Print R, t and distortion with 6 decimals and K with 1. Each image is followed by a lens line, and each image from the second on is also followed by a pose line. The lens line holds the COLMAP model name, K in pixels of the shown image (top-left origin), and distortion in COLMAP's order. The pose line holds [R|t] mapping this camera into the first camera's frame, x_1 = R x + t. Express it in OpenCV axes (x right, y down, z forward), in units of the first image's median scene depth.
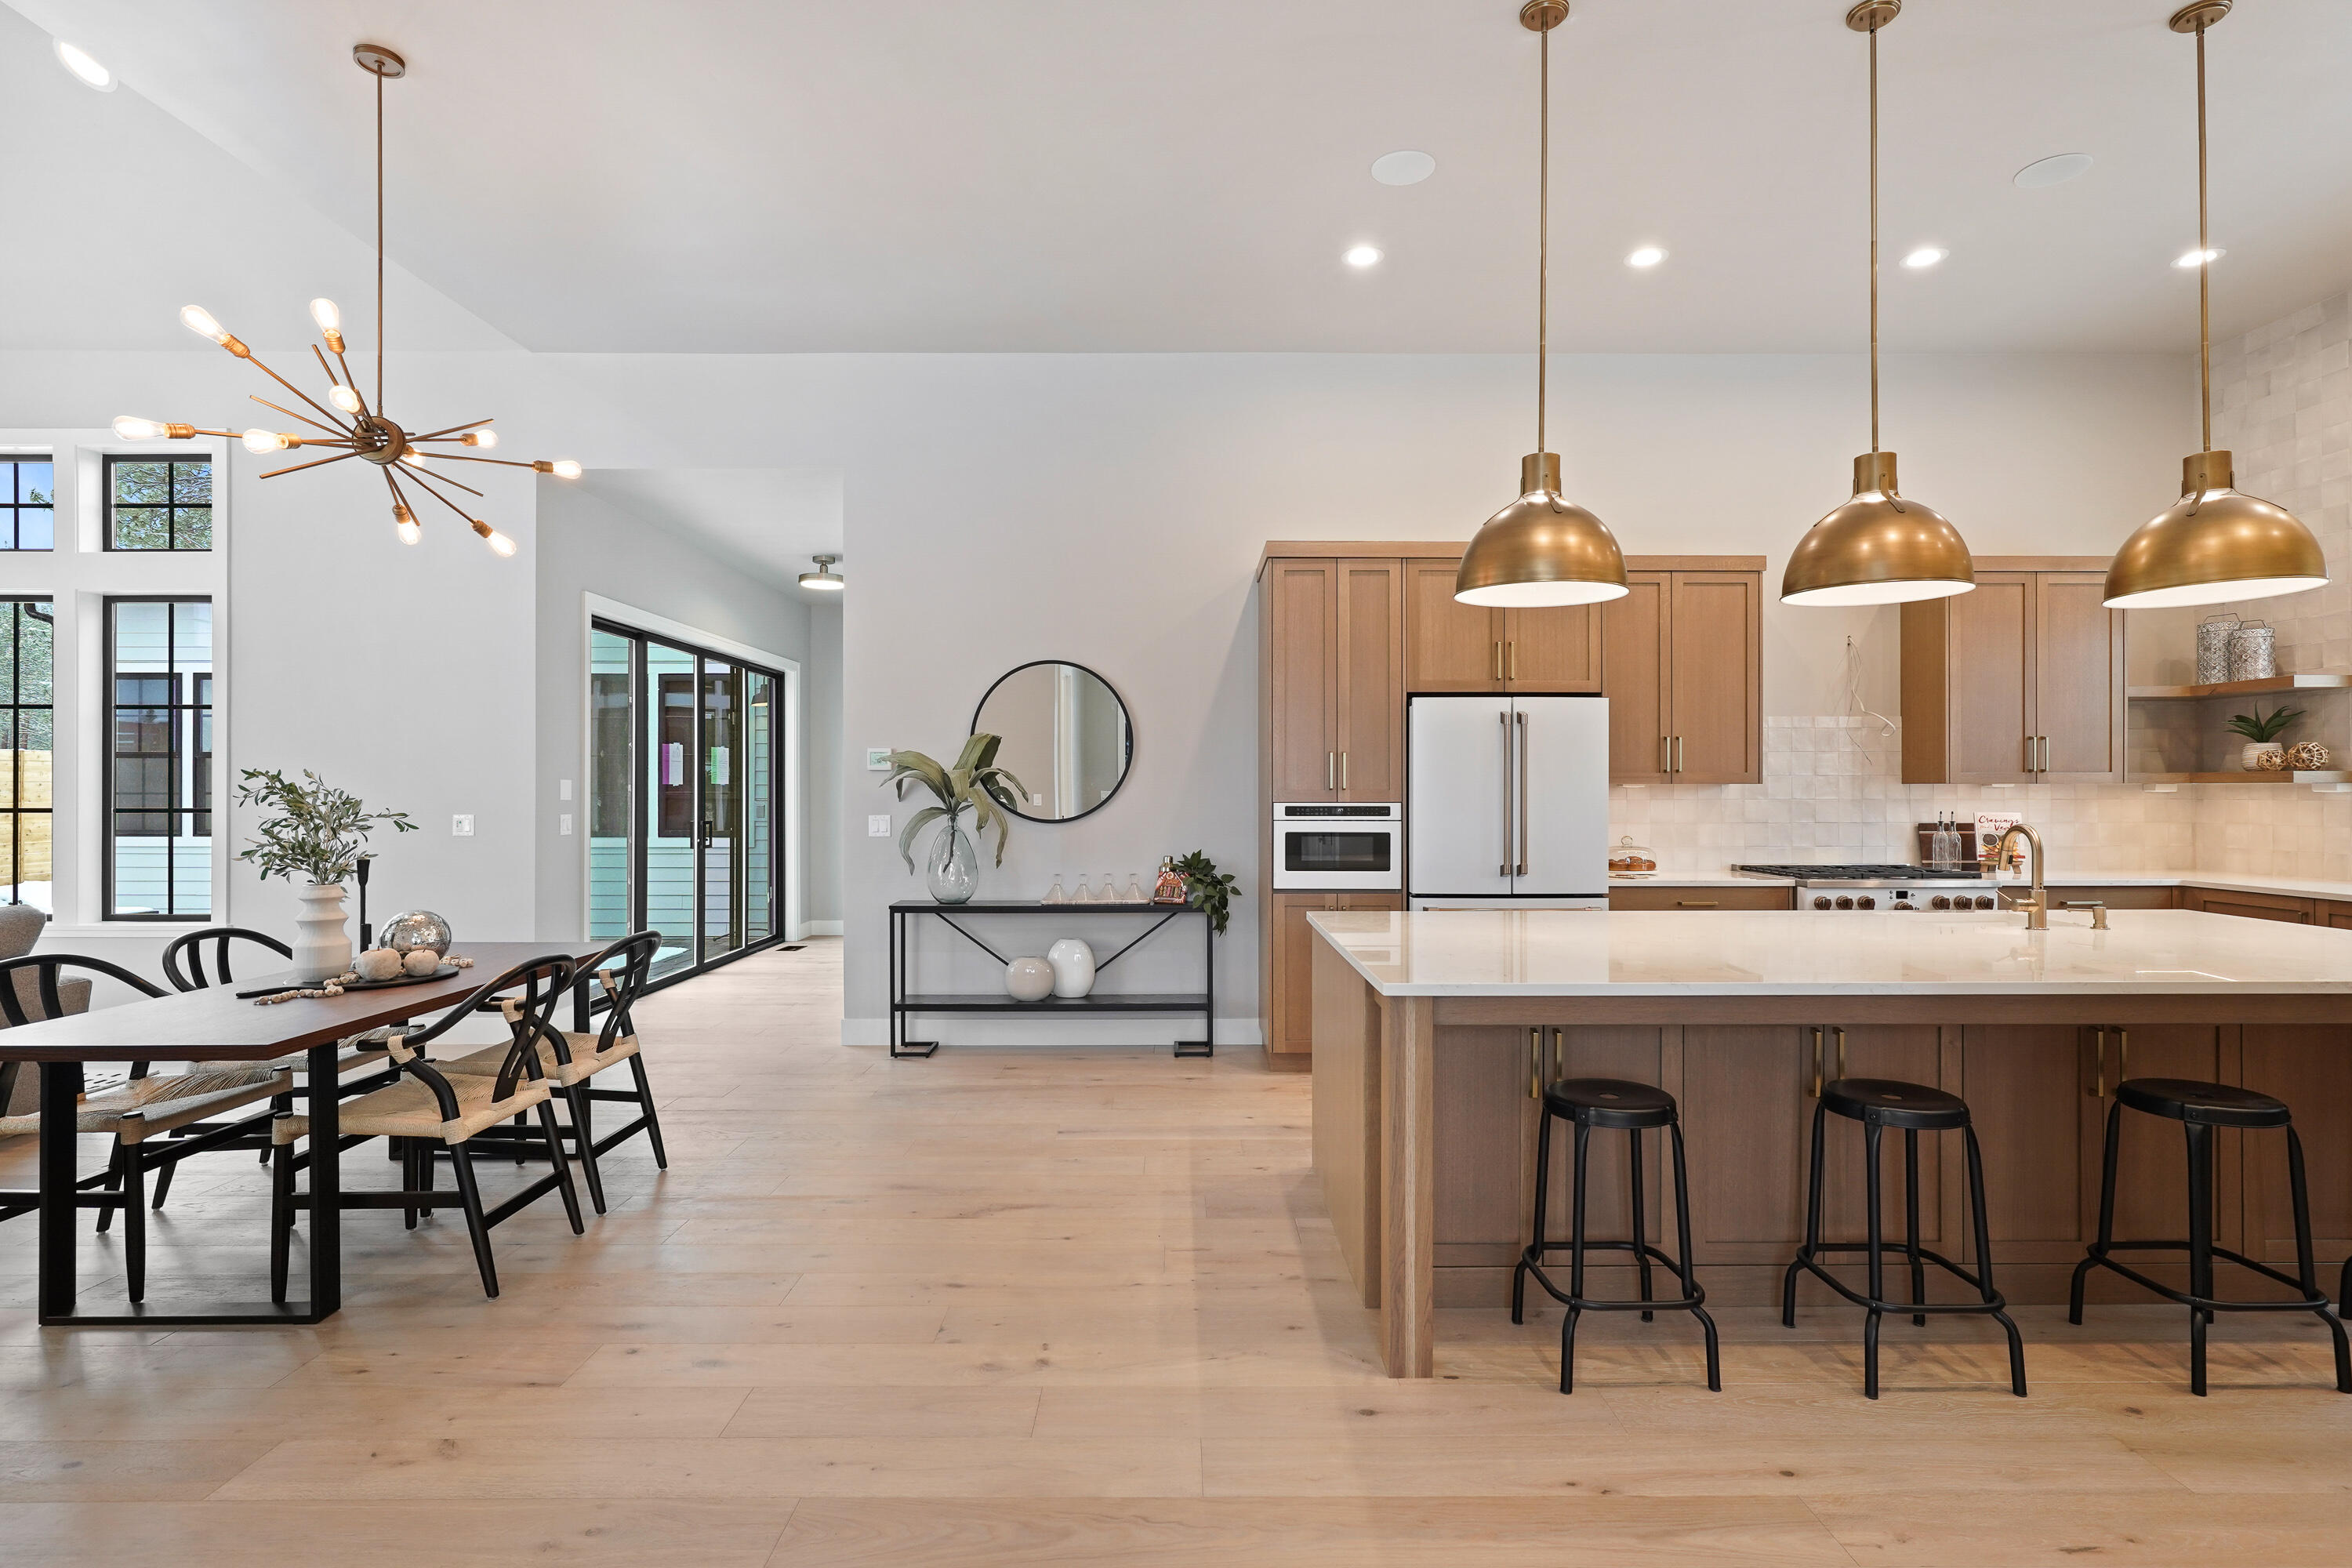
lens RADIAL K [[1133.4, 0, 1180.3], [0, 1133.4, 789.0], [0, 0, 1]] dist [-0.009500, 0.003685]
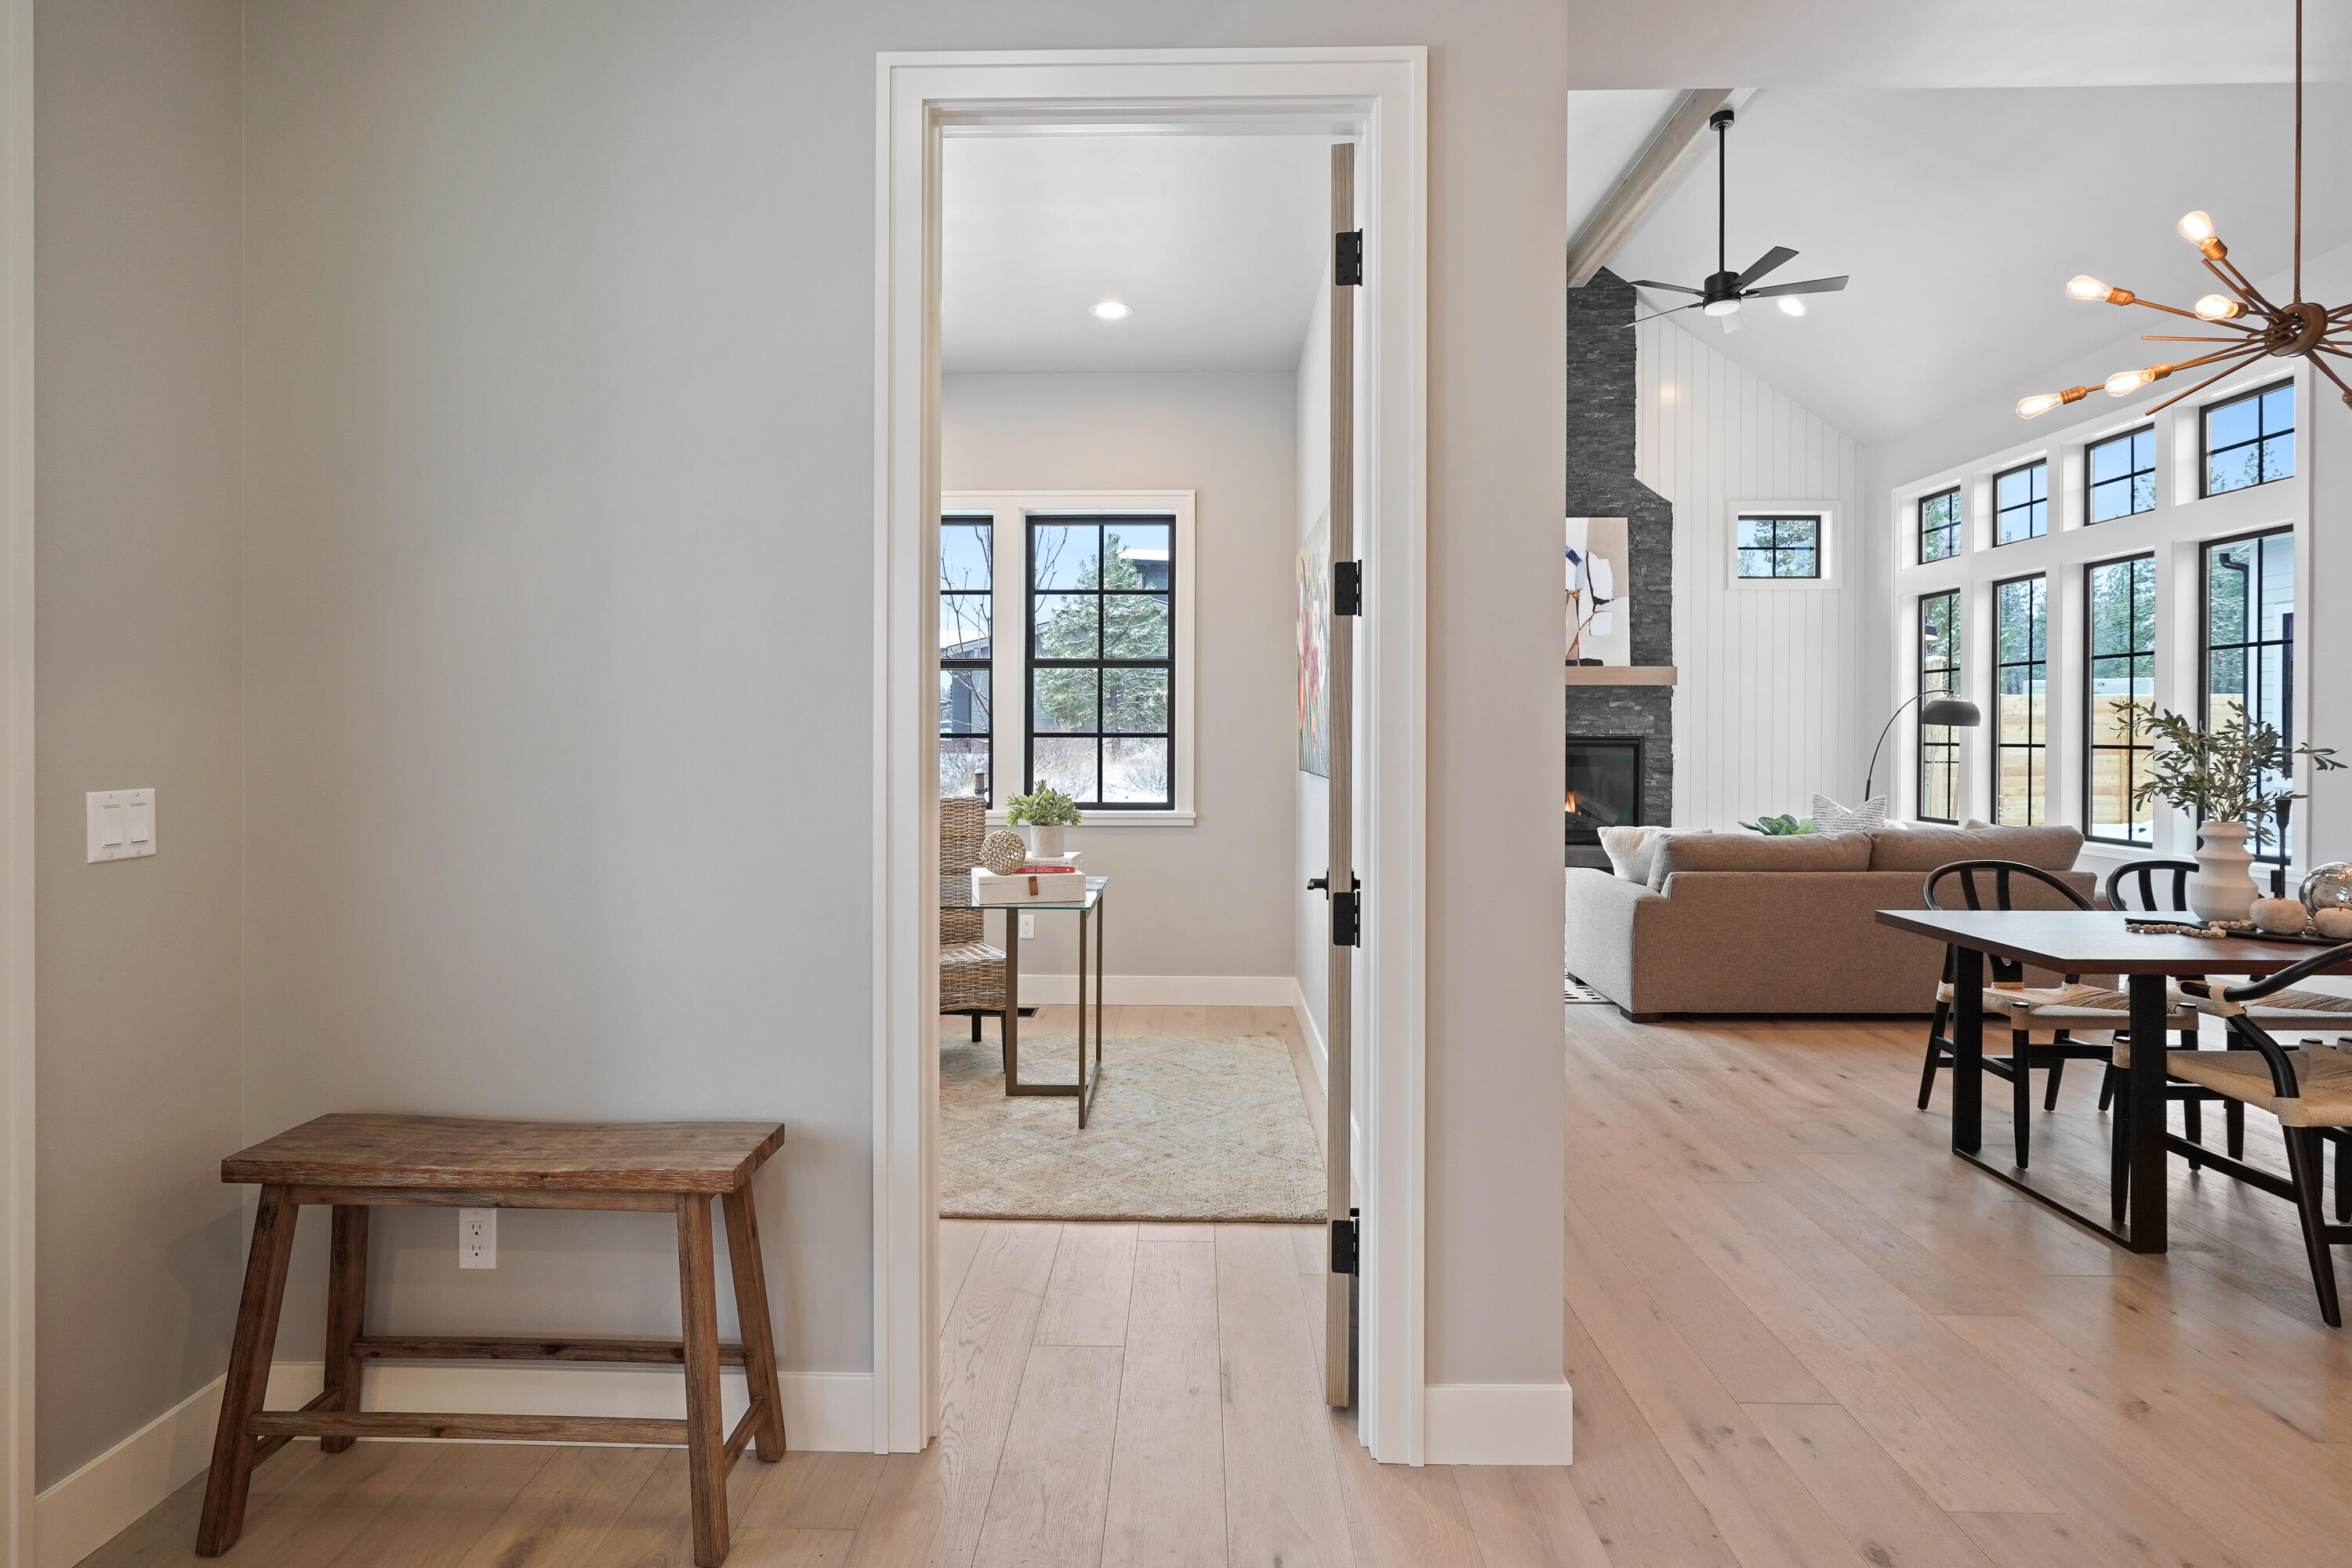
lens RADIAL K [[1133.4, 0, 1169.1], [0, 1133.4, 740.8], [0, 0, 1]] dist [-0.009500, 0.003685]
pose [[-0.029130, 0.005394, -0.999561, 0.137343], [-0.000292, 0.999985, 0.005405, 0.007440], [0.999576, 0.000450, -0.029128, 0.091322]]
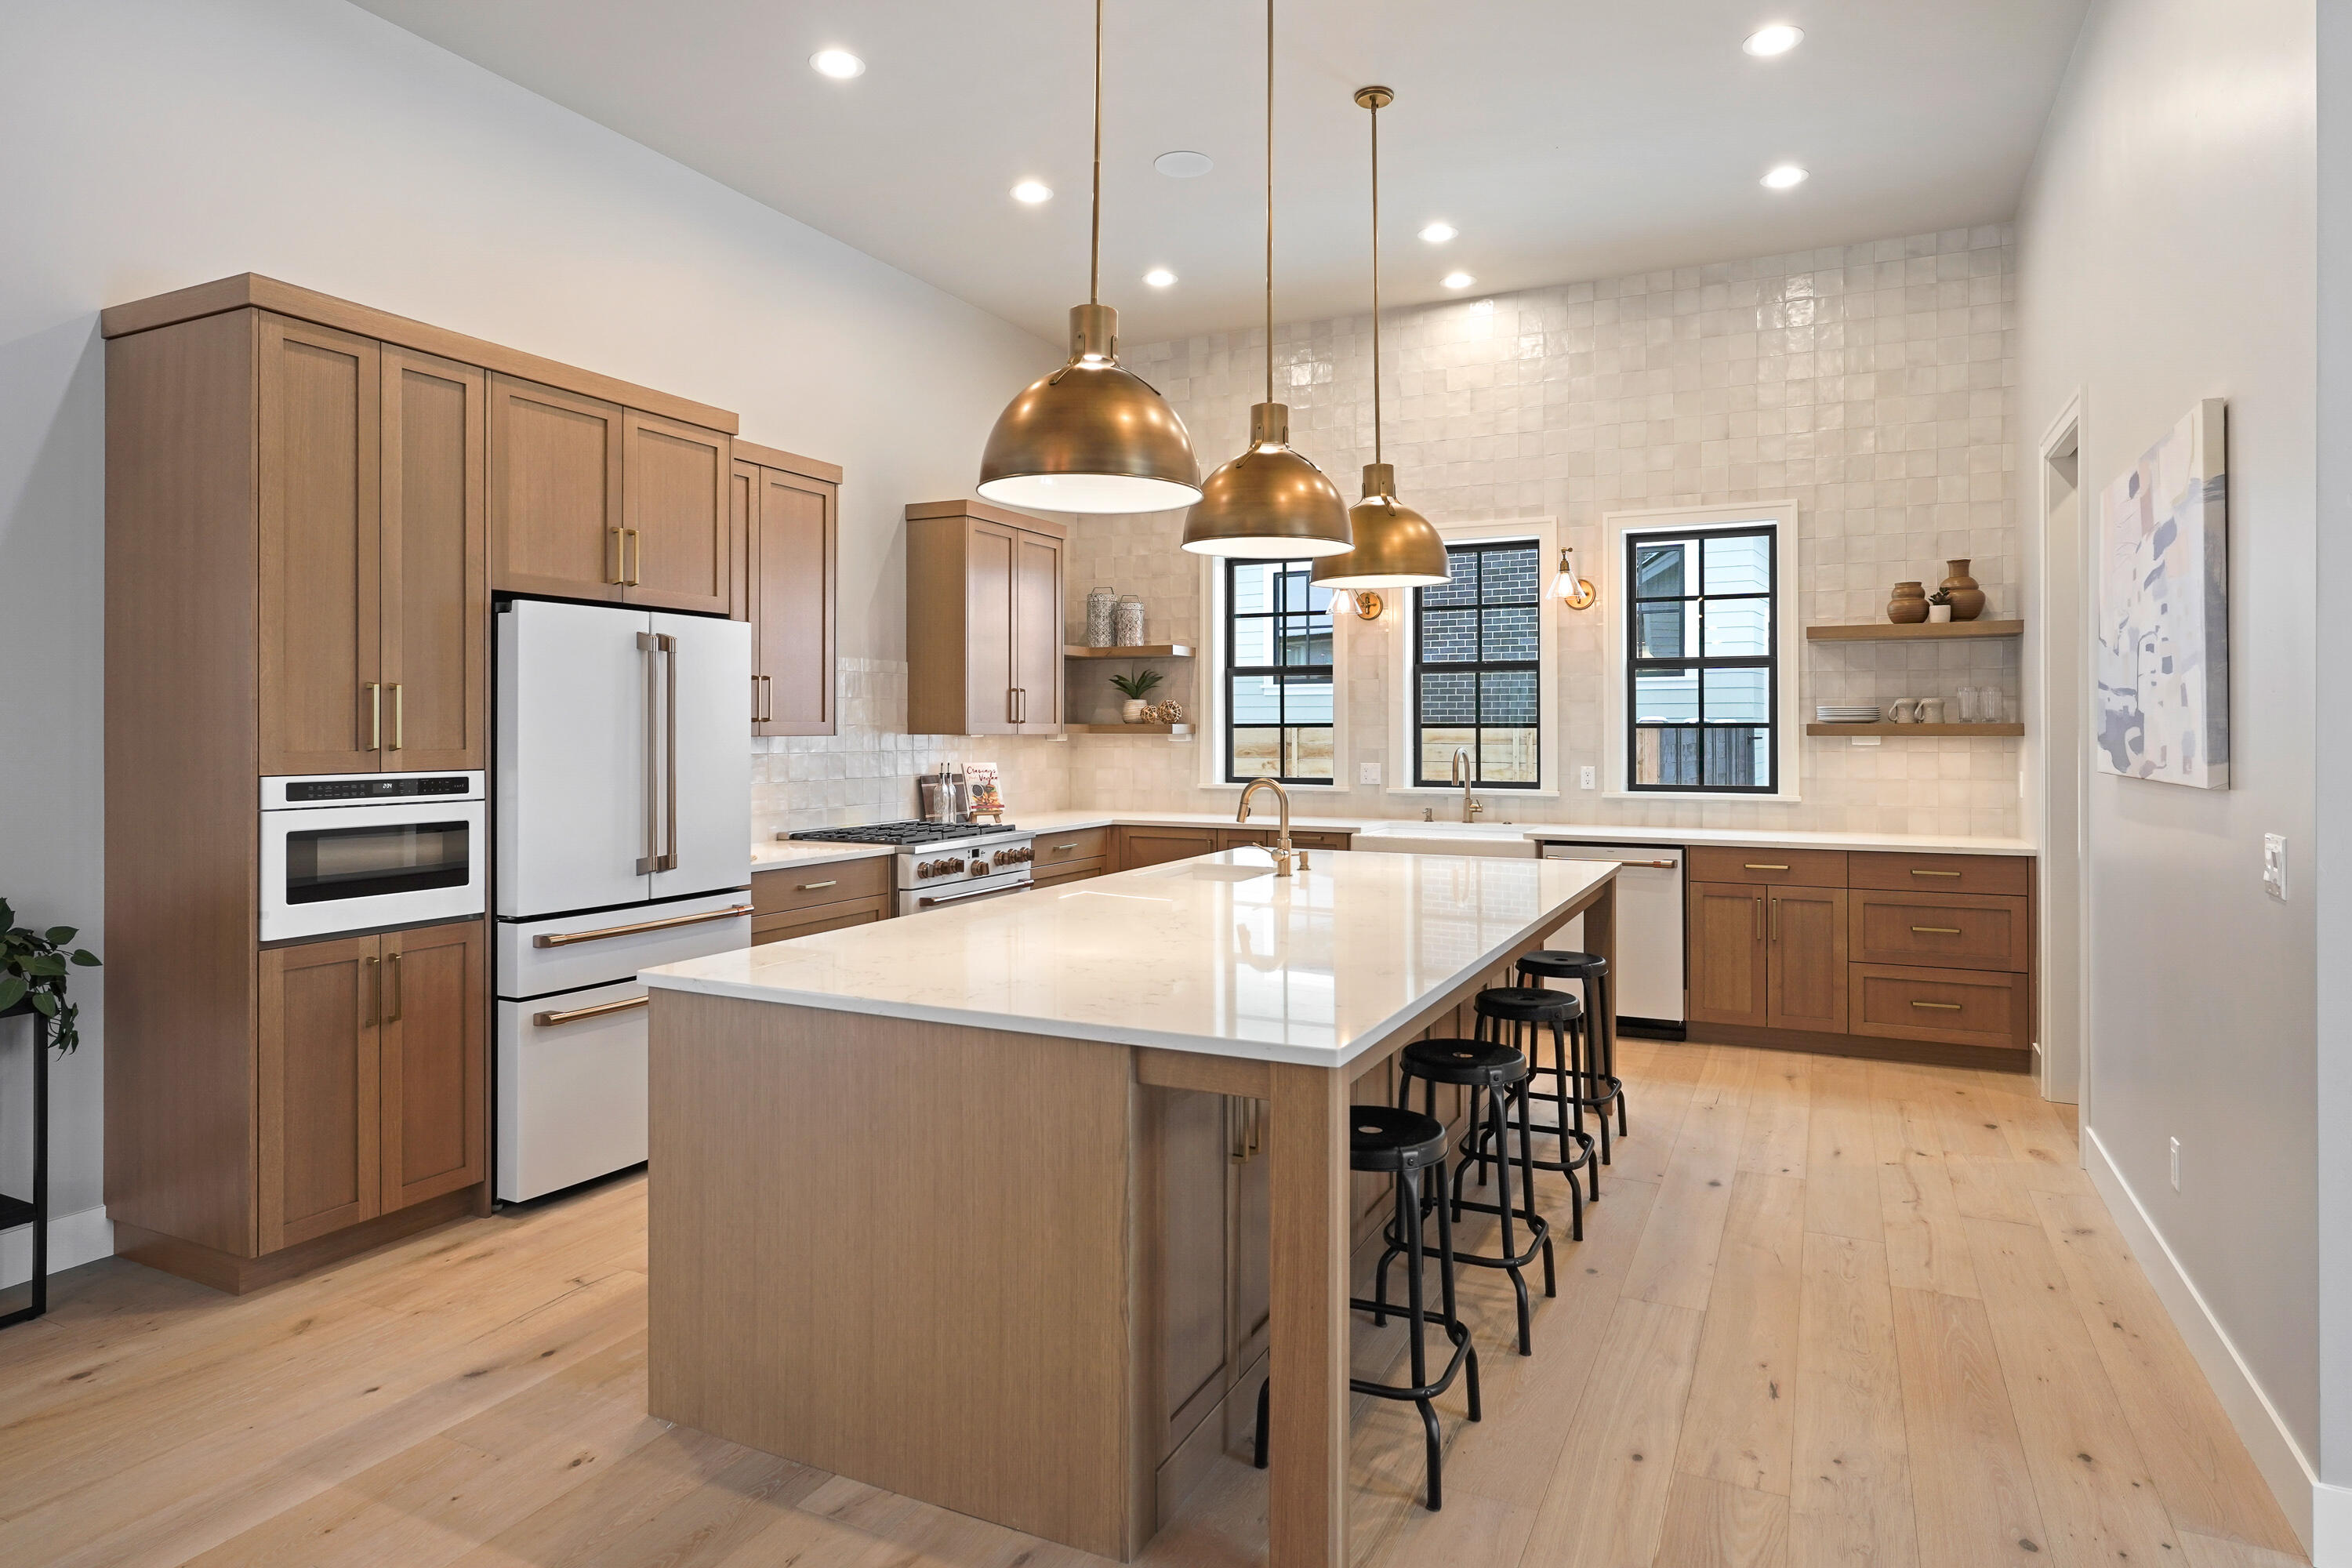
lens RADIAL K [[1324.9, 0, 1175.1], [0, 1324.9, 734.7], [0, 0, 1]] dist [-0.009079, 0.003879]
pose [[0.446035, -0.003568, 0.895008, -0.274804], [-0.001945, 0.999986, 0.004956, -0.011290], [-0.895013, -0.003951, 0.446022, 0.351403]]
